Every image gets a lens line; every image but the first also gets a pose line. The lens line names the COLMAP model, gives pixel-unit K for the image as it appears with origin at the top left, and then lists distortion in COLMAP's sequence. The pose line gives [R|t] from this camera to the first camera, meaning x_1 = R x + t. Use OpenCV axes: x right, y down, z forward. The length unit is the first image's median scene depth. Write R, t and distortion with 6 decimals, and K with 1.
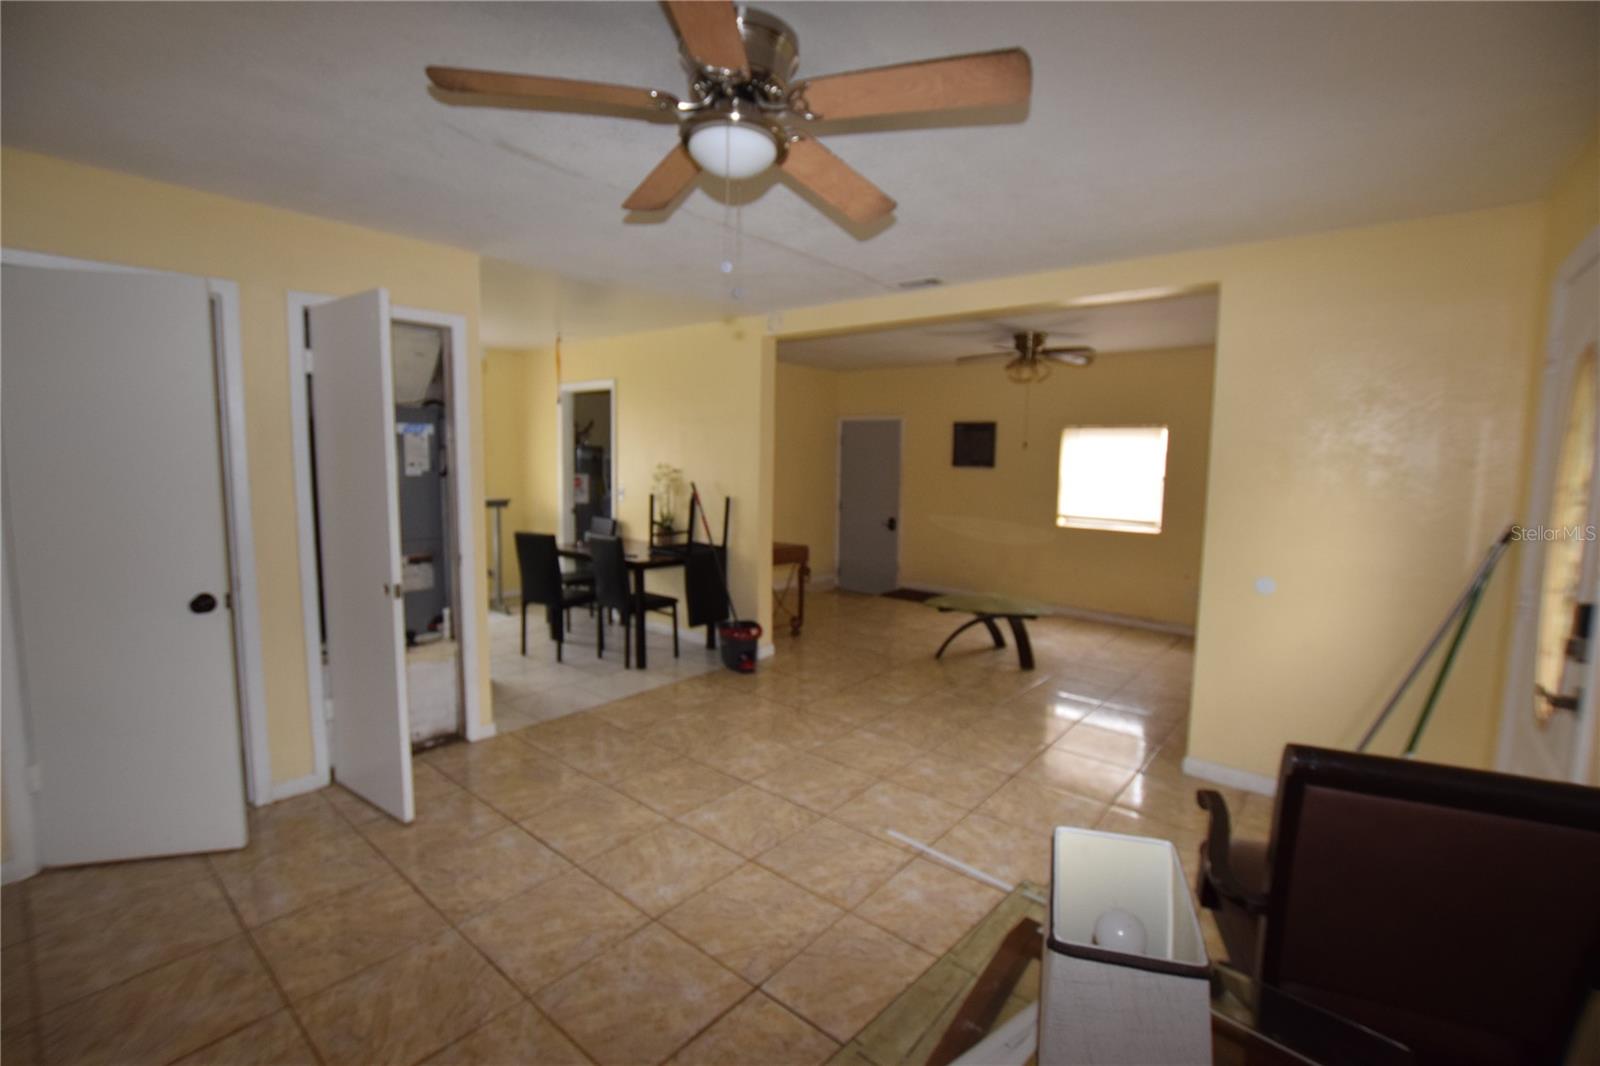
lens RADIAL K [[700.3, 0, 799.7], [0, 700.3, 524.2], [0, 0, 1]] dist [-0.027040, 0.000973]
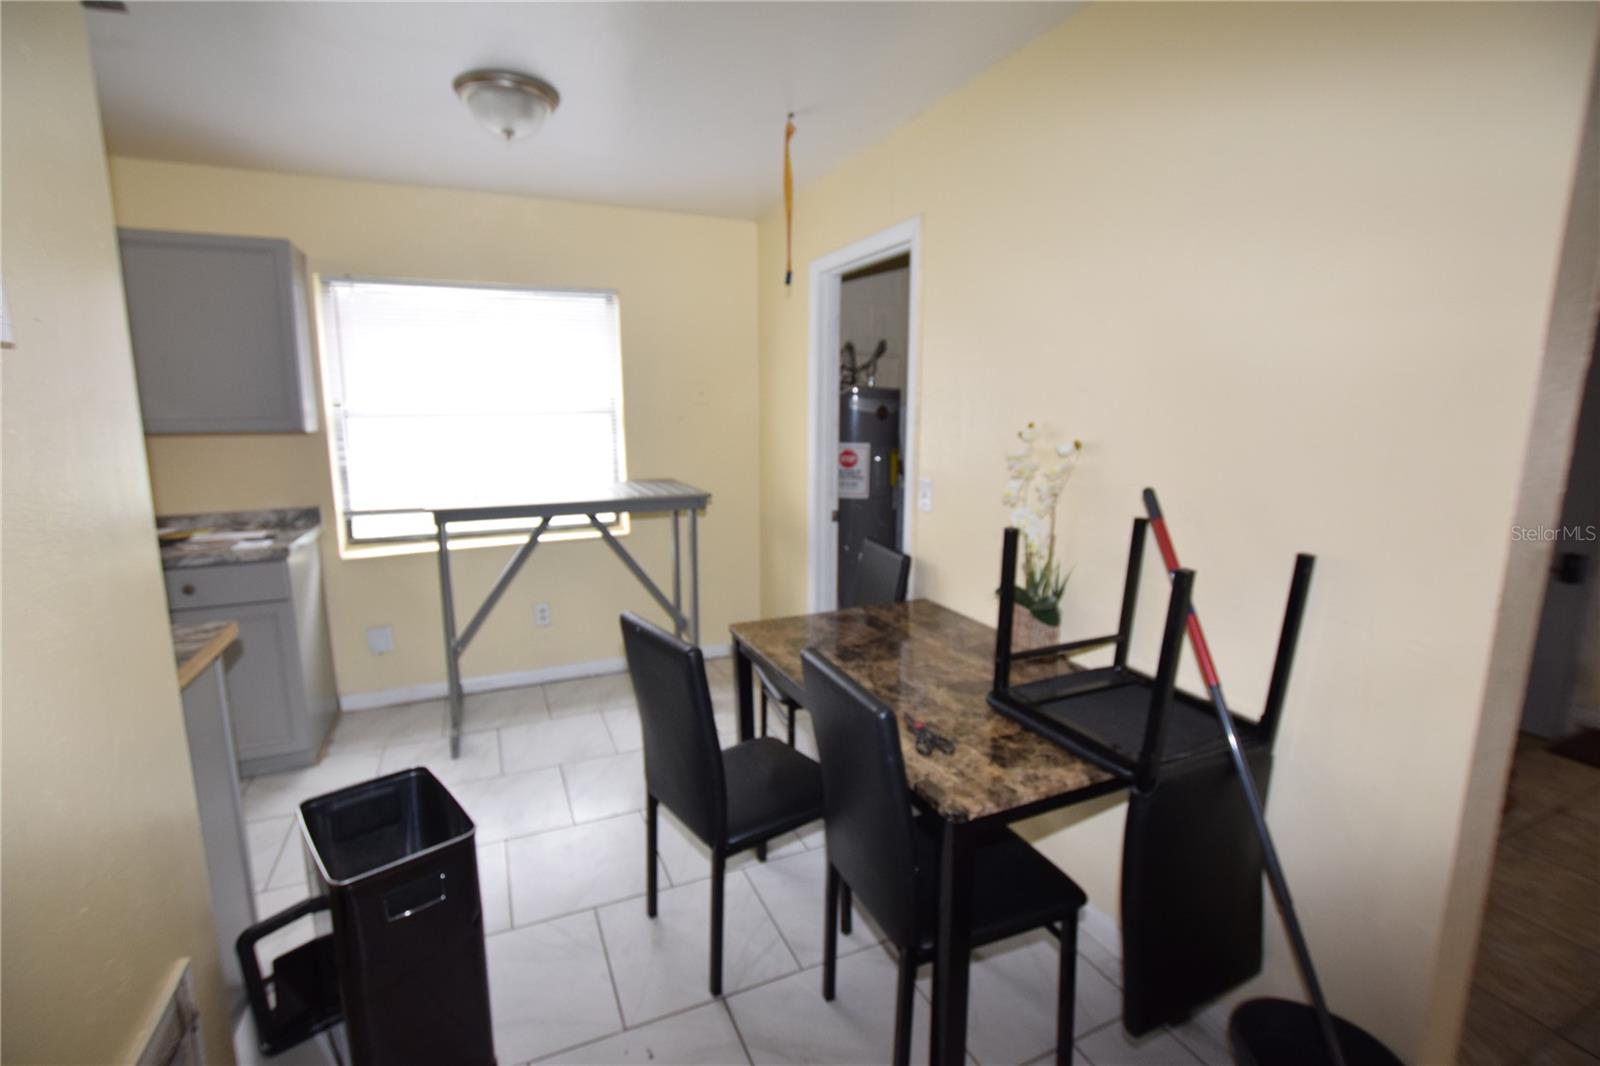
lens RADIAL K [[700.3, 0, 798.5], [0, 700.3, 522.2], [0, 0, 1]] dist [-0.027040, 0.000973]
pose [[0.898352, 0.050969, -0.436310, -0.276902], [-0.025422, 0.997613, 0.064196, -0.104496], [0.438541, -0.046579, 0.897503, 1.174371]]
